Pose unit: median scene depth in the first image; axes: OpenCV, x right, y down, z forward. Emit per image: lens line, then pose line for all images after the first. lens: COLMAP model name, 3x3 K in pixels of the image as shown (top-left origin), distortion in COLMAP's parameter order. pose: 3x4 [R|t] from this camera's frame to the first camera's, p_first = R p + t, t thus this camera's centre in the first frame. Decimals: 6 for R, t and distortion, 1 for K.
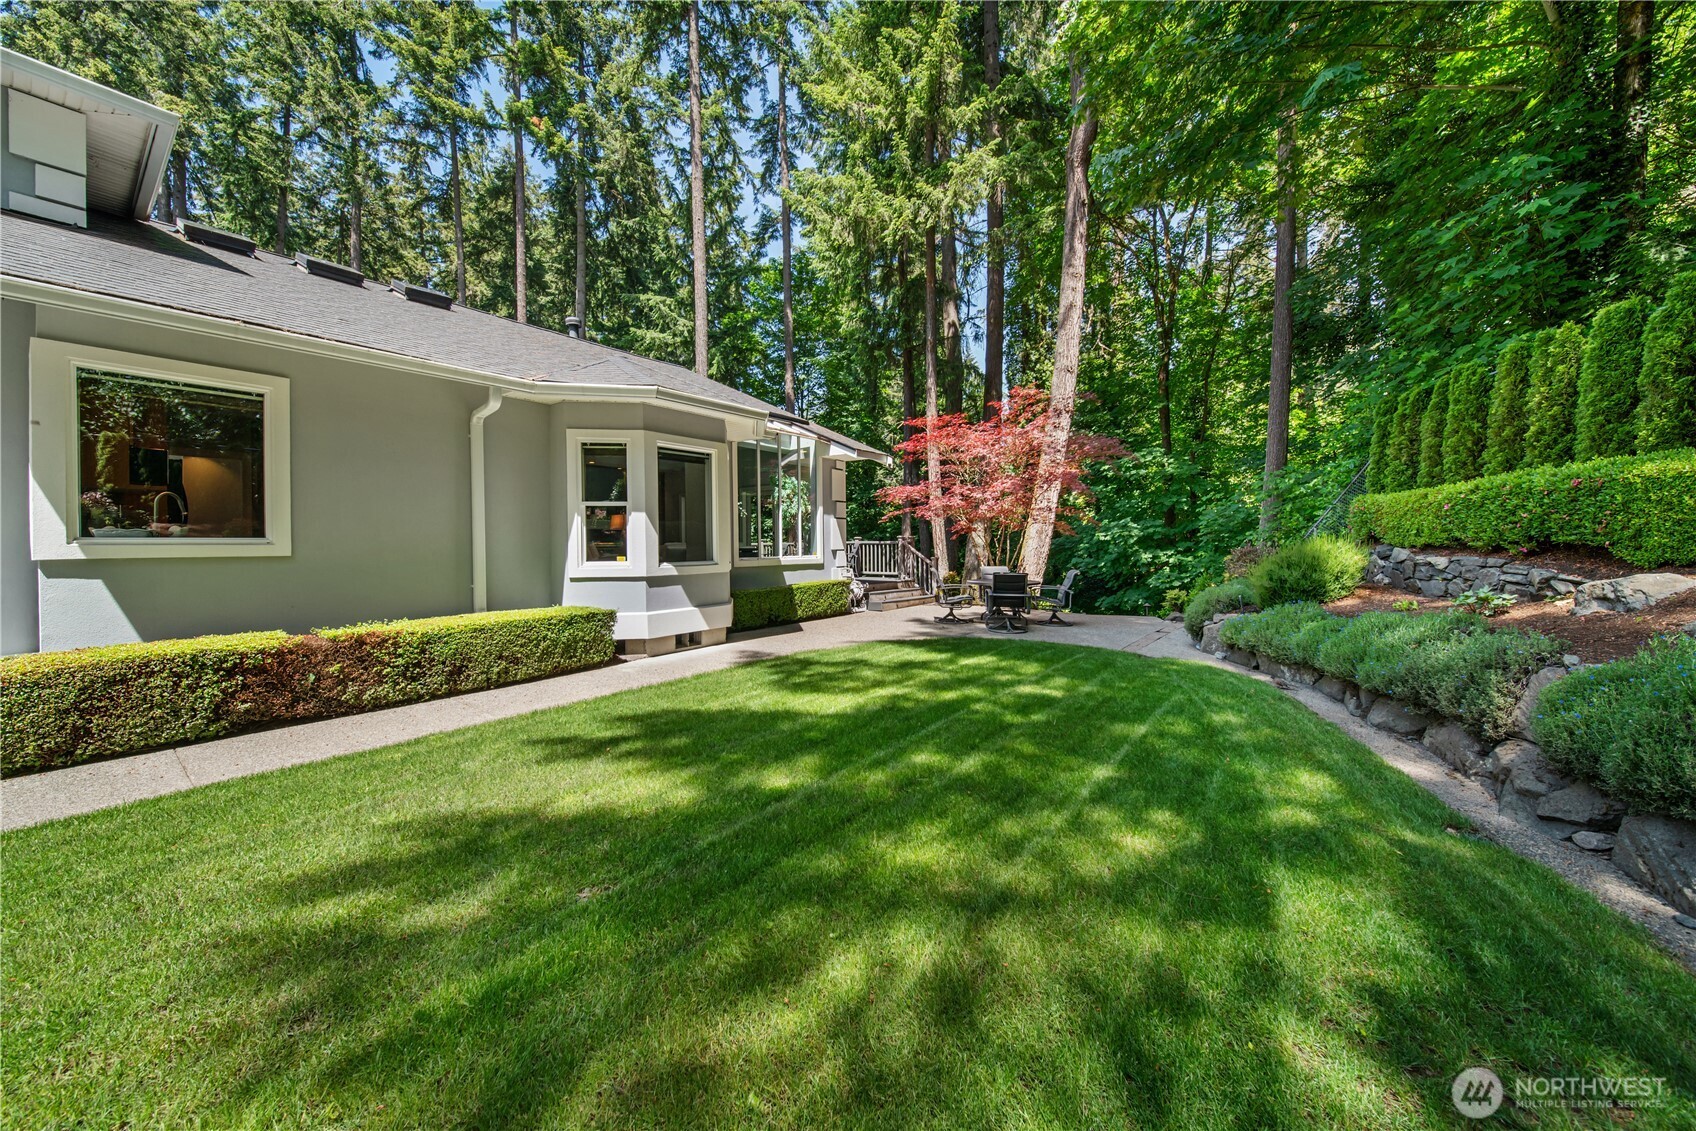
lens RADIAL K [[1361.2, 0, 848.0], [0, 1361.2, 565.5], [0, 0, 1]] dist [0.003177, 0.001839]
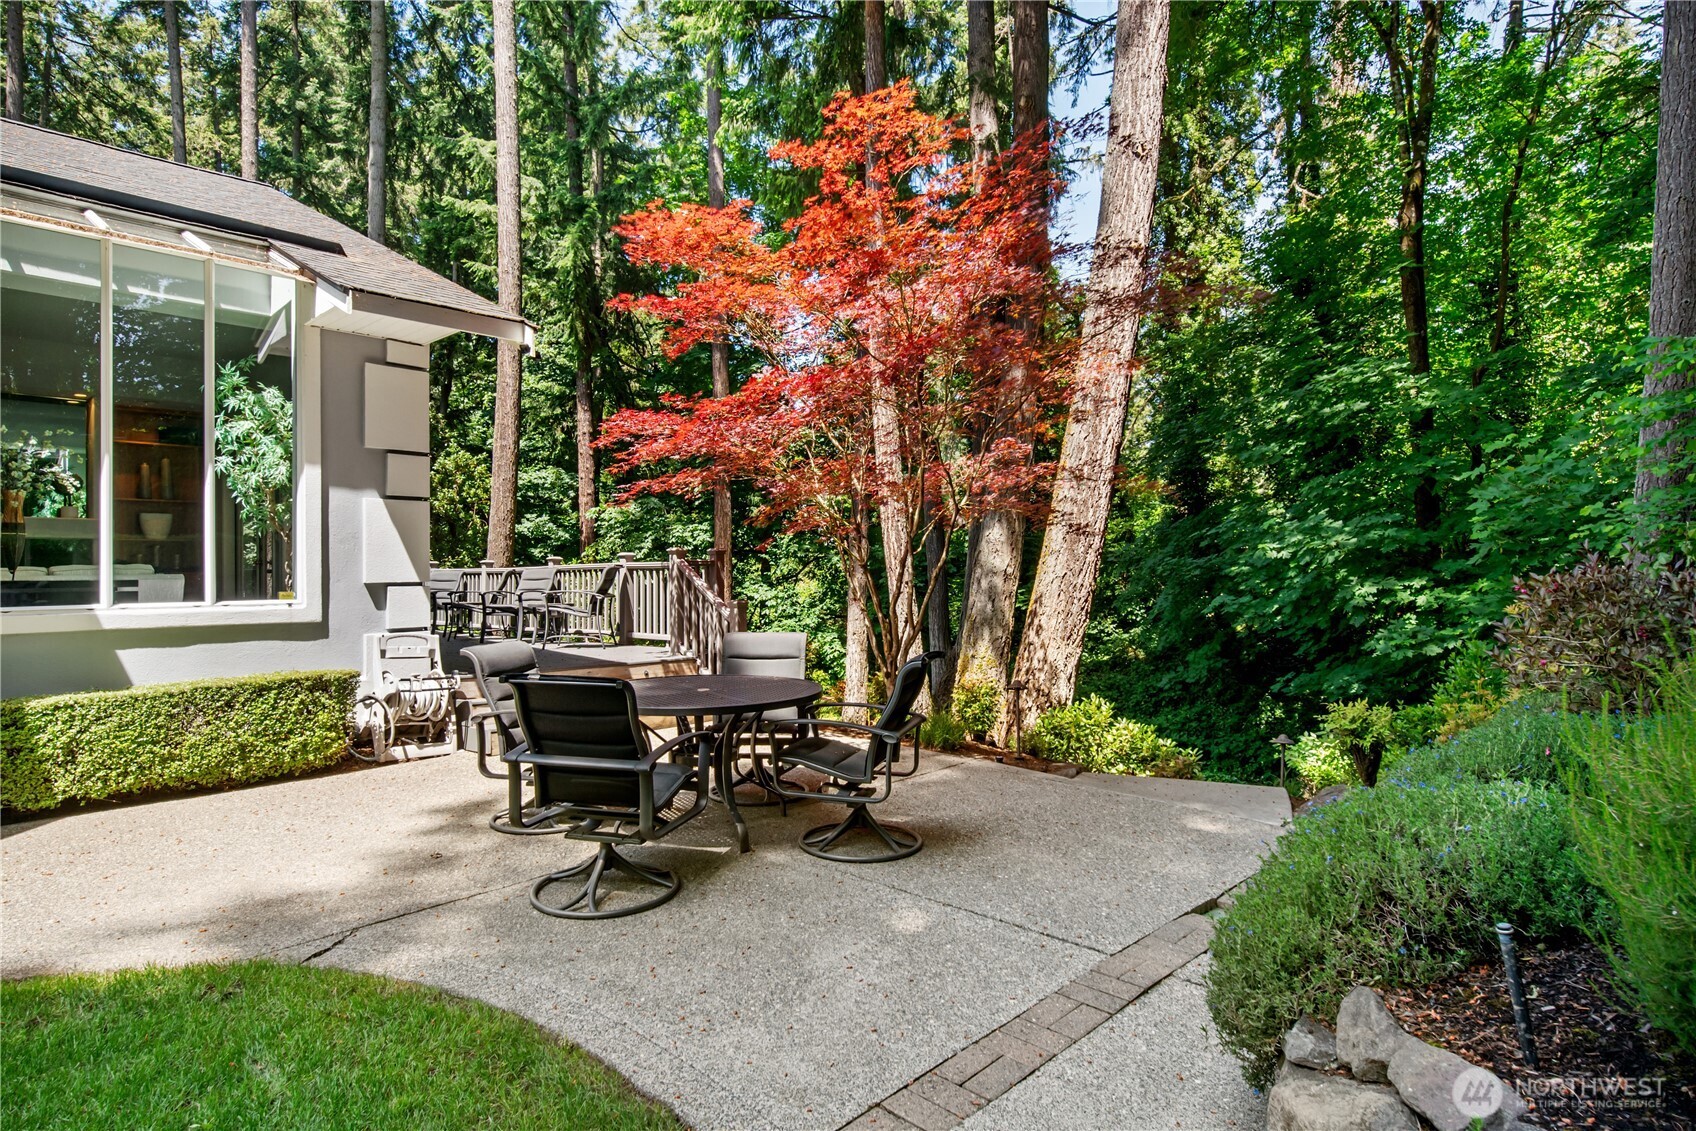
lens RADIAL K [[1361.2, 0, 848.0], [0, 1361.2, 565.5], [0, 0, 1]] dist [0.003177, 0.001839]
pose [[0.977381, 0.007978, -0.211338, 0.144600], [-0.009171, 0.999947, -0.004663, -0.011954], [0.211289, 0.006495, 0.977402, 0.501268]]
